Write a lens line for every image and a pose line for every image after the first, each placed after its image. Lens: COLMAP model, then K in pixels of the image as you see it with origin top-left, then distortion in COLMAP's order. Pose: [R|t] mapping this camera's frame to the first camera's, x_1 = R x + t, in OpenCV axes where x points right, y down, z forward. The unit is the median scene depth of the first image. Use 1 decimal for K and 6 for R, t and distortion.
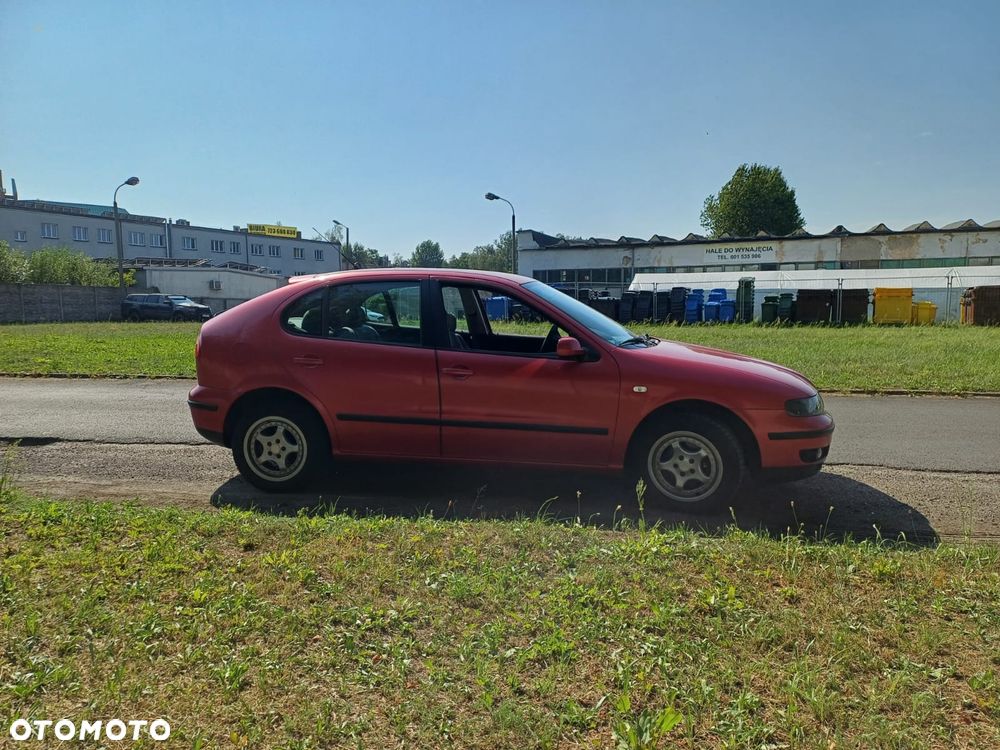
lens RADIAL K [[737.0, 0, 494.9], [0, 737.0, 385.0], [0, 0, 1]] dist [0.080860, -0.073493]
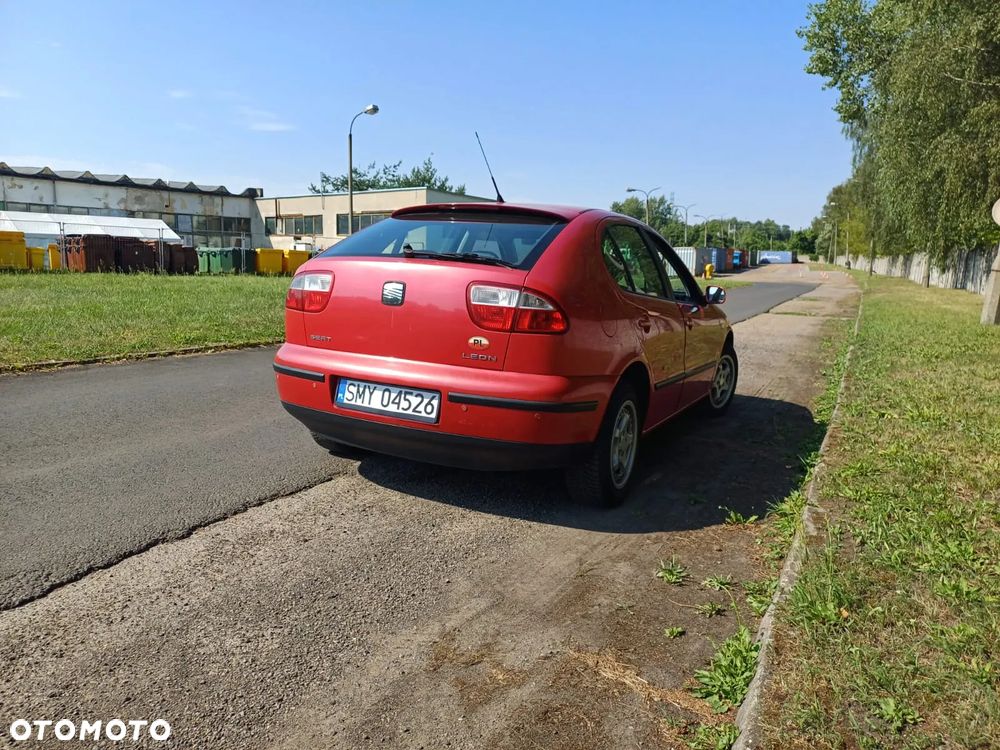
lens RADIAL K [[737.0, 0, 482.7], [0, 737.0, 362.8], [0, 0, 1]] dist [0.080860, -0.073493]
pose [[0.312654, -0.115946, 0.942764, -0.125697], [0.075971, 0.992395, 0.096855, -0.009470], [-0.946824, 0.041341, 0.319085, 0.108959]]
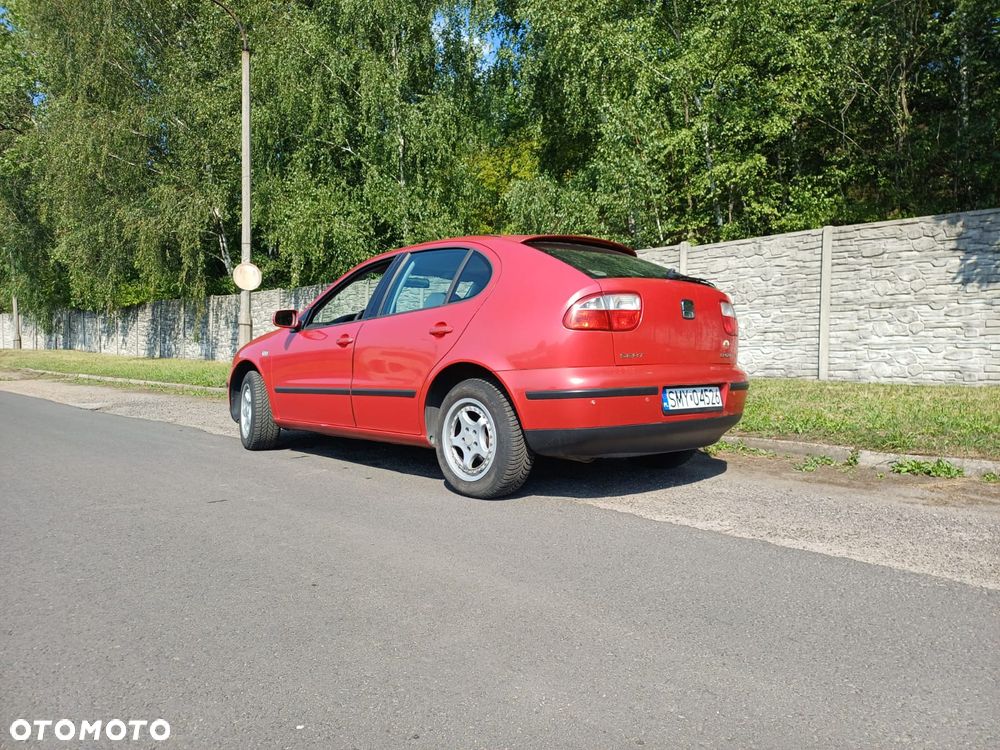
lens RADIAL K [[737.0, 0, 494.2], [0, 737.0, 374.1], [0, 0, 1]] dist [0.080860, -0.073493]
pose [[-0.780510, -0.020010, 0.624823, -0.092094], [0.079437, 0.988211, 0.130878, -0.016289], [-0.620076, 0.151786, -0.769718, 0.236173]]
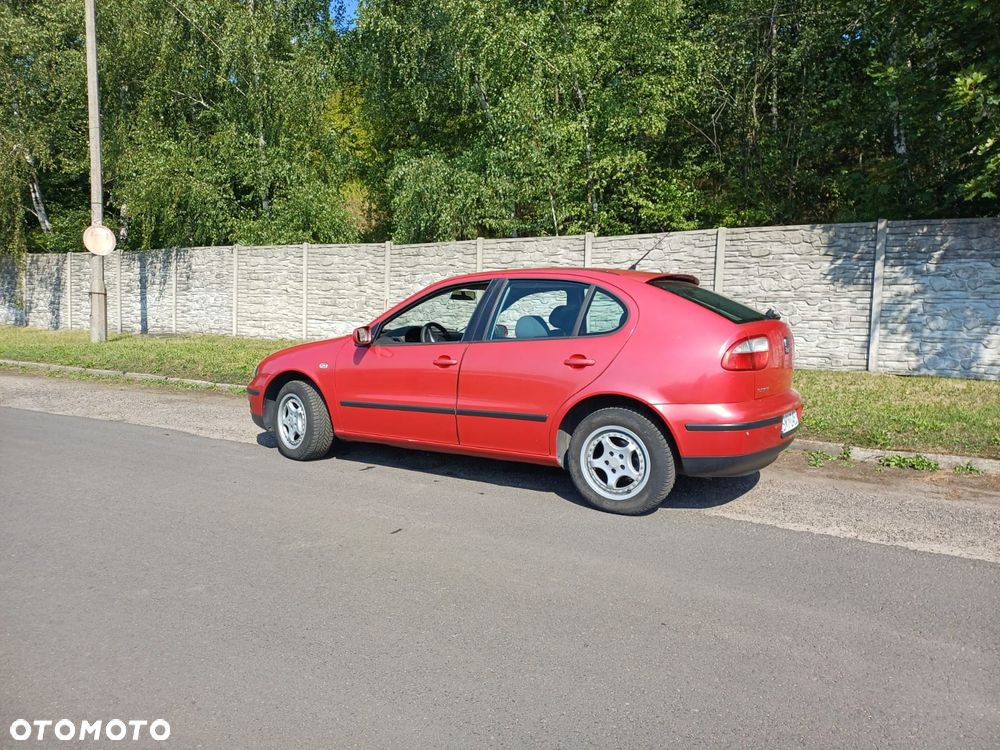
lens RADIAL K [[737.0, 0, 478.2], [0, 737.0, 365.6], [0, 0, 1]] dist [0.080860, -0.073493]
pose [[-0.912367, -0.043571, 0.407047, -0.054561], [0.040628, 0.979774, 0.195941, -0.031493], [-0.407352, 0.195308, -0.892143, 0.267413]]
